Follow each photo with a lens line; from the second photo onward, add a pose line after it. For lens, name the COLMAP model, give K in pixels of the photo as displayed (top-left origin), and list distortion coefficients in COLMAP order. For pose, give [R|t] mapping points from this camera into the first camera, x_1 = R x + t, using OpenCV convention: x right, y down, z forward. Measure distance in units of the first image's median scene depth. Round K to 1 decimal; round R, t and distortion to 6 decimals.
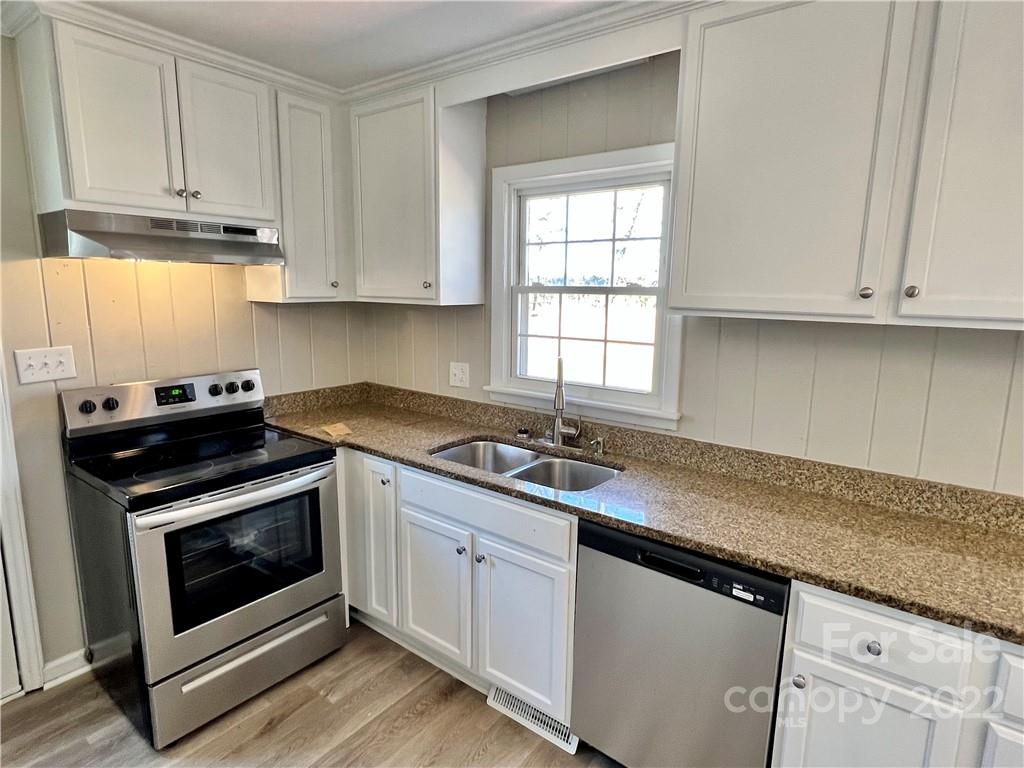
lens RADIAL K [[568.2, 0, 512.5], [0, 568.2, 389.6], [0, 0, 1]] dist [0.003127, 0.000302]
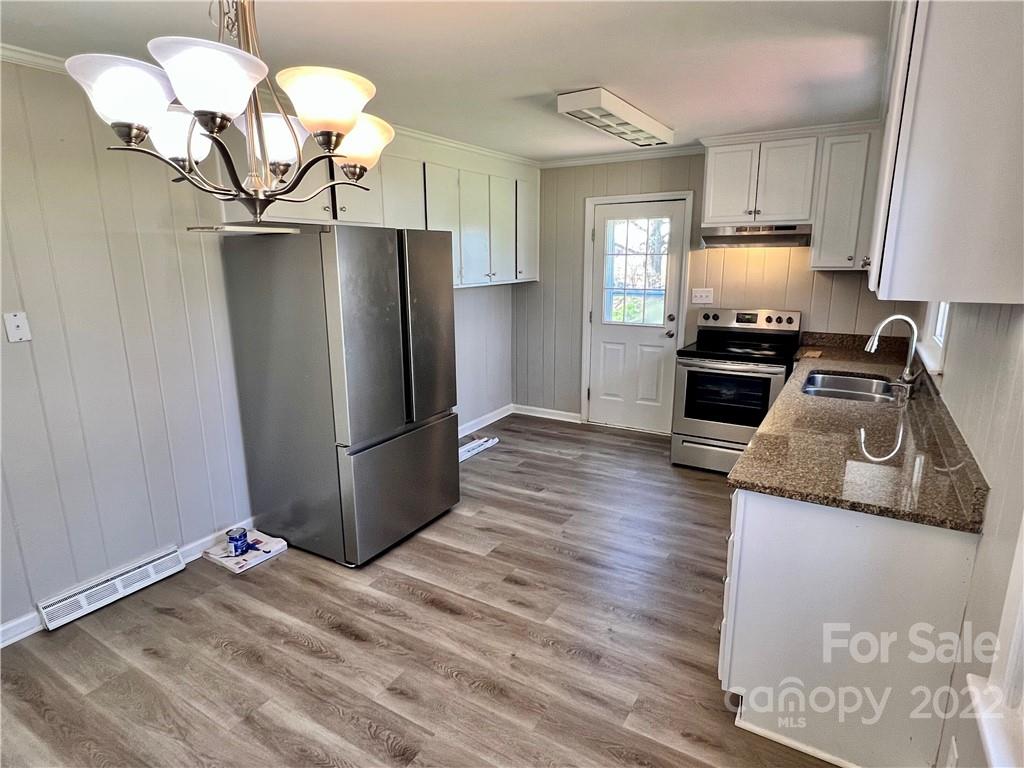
lens RADIAL K [[568.2, 0, 511.5], [0, 568.2, 383.9], [0, 0, 1]] dist [0.003127, 0.000302]
pose [[0.104226, 0.204401, -0.973323, 1.238815], [-0.171479, 0.967690, 0.184856, 0.005348], [0.979659, 0.147638, 0.135909, 0.009140]]
